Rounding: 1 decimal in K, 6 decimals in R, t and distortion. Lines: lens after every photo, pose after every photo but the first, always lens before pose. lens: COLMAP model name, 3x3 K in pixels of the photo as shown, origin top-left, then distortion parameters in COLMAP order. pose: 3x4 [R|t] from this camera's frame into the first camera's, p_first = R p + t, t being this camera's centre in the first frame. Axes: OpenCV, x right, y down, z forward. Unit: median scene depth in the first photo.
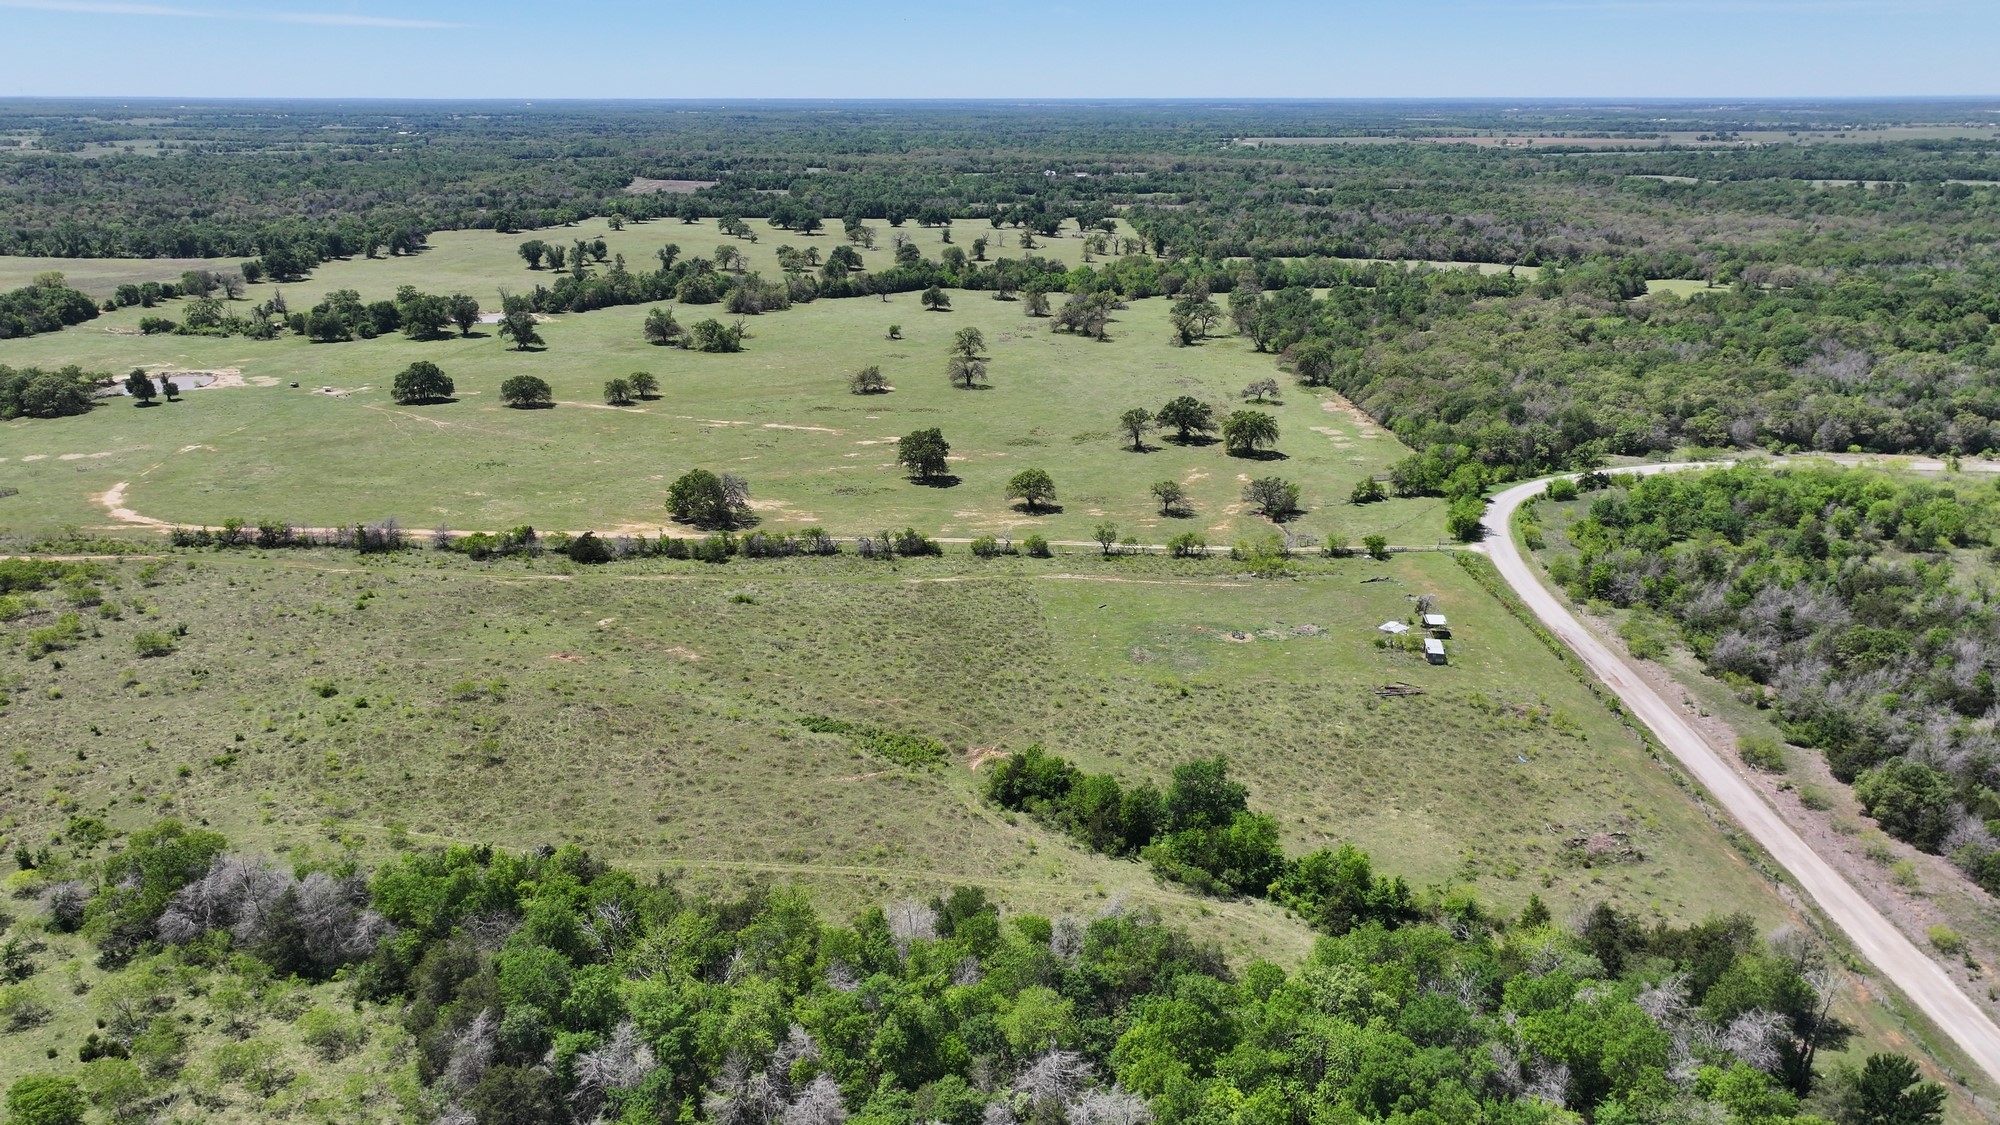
lens RADIAL K [[1382.2, 0, 1000.0], [0, 1382.2, 562.5], [0, 0, 1]] dist [0.004790, 0.002005]
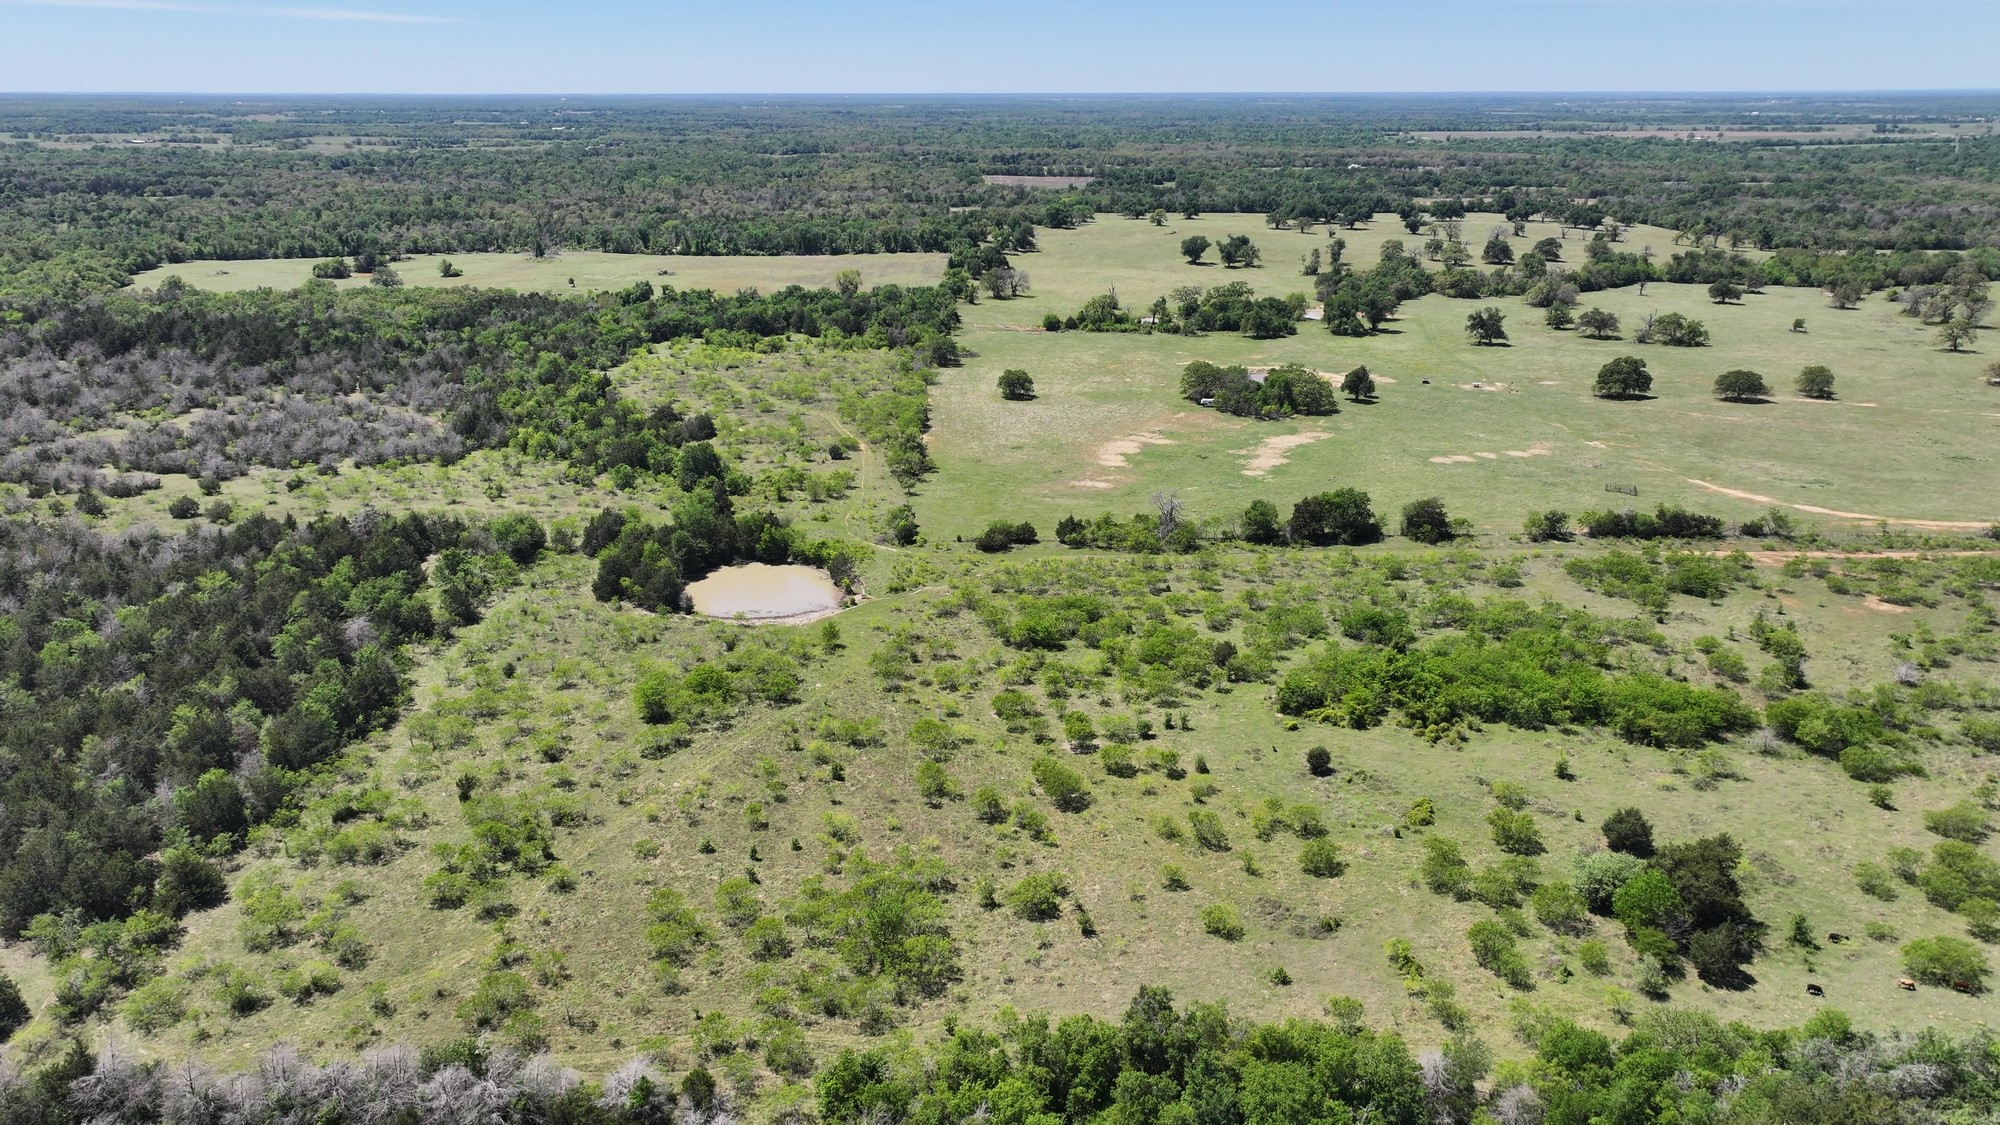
lens RADIAL K [[1382.2, 0, 1000.0], [0, 1382.2, 562.5], [0, 0, 1]] dist [0.004790, 0.002005]
pose [[0.999692, -0.008934, 0.023140, -0.231107], [0.008855, 0.999955, 0.003541, -0.001012], [-0.023171, -0.003335, 0.999726, 0.002606]]
